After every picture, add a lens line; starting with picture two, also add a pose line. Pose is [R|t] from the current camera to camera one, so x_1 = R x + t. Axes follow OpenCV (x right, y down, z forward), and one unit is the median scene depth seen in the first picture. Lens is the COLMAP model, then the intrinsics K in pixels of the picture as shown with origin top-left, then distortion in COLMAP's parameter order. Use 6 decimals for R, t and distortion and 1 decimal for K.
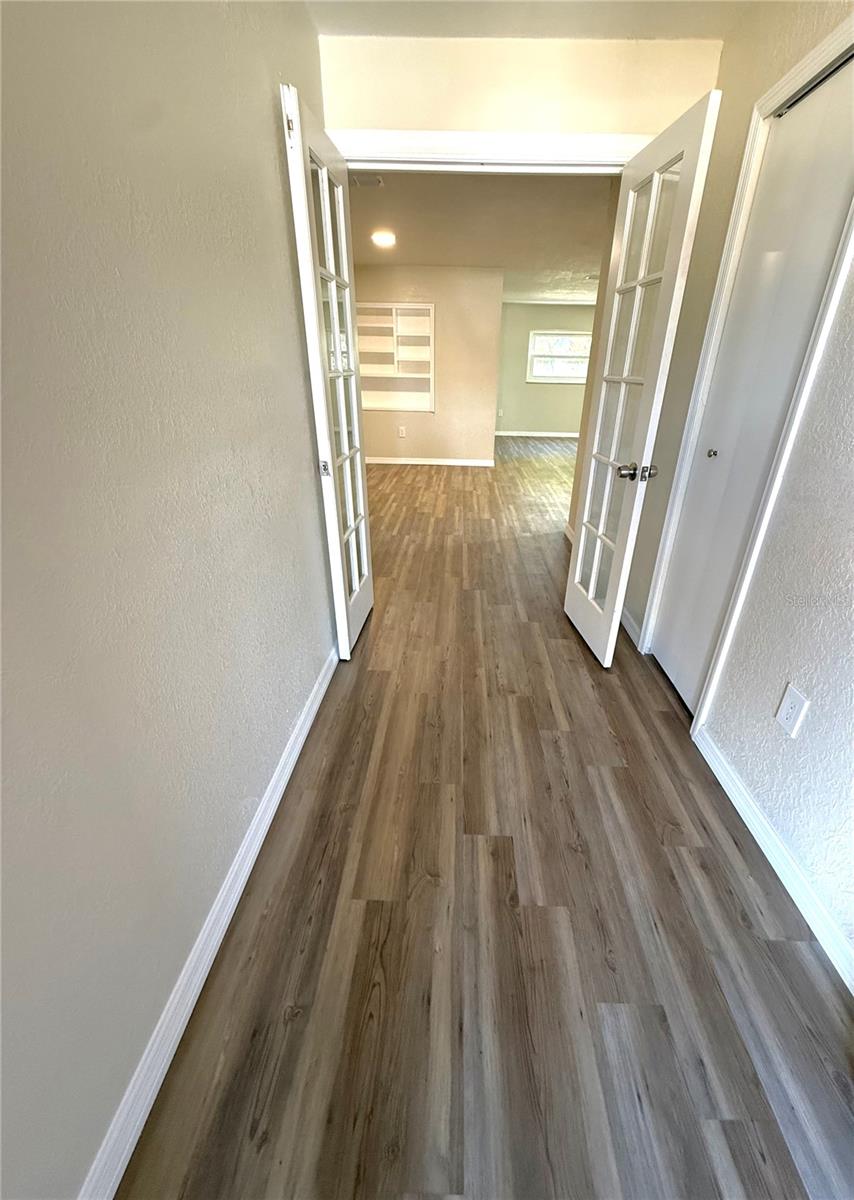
lens RADIAL K [[475.3, 0, 452.8], [0, 475.3, 602.3], [0, 0, 1]] dist [0.000617, 0.000035]
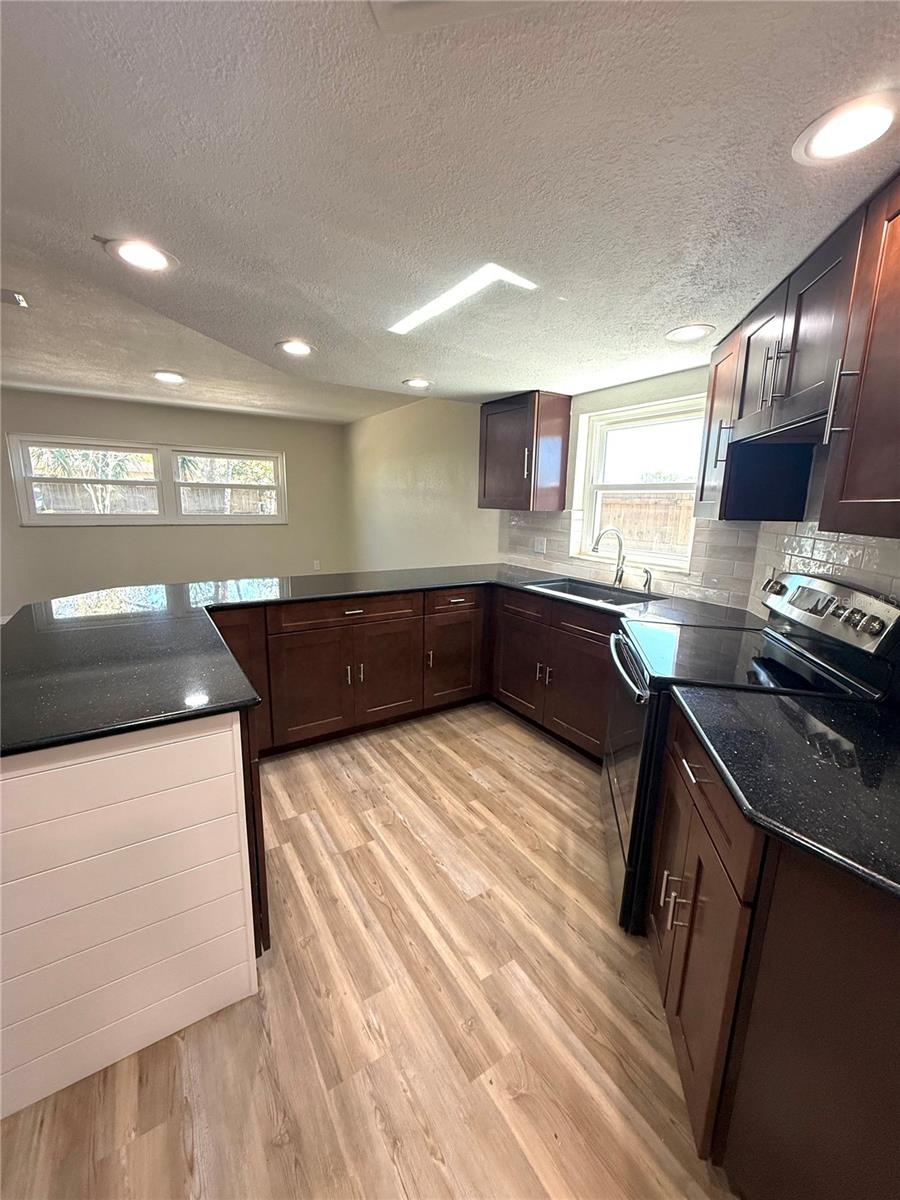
lens RADIAL K [[476.4, 0, 451.6], [0, 476.4, 598.3], [0, 0, 1]] dist [-0.000543, 0.000433]
pose [[0.828938, -0.112373, 0.547936, 0.461476], [0.241461, 0.955523, -0.169328, -0.344102], [-0.504538, 0.272667, 0.819203, 0.664692]]
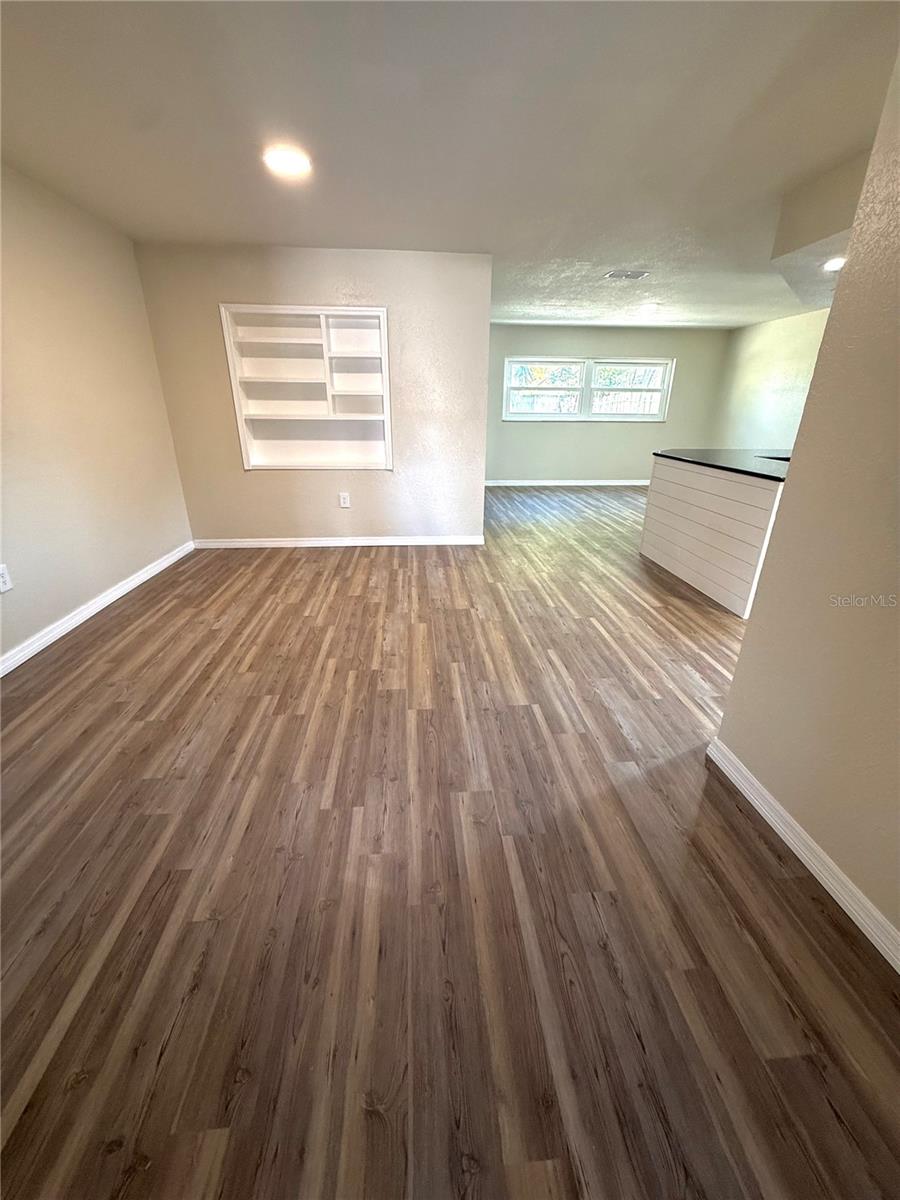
lens RADIAL K [[476.4, 0, 451.6], [0, 476.4, 598.3], [0, 0, 1]] dist [-0.000543, 0.000433]
pose [[0.994453, -0.049818, 0.092631, -0.034656], [0.056106, 0.996204, -0.066561, -0.218716], [-0.088963, 0.071389, 0.993473, 0.437945]]
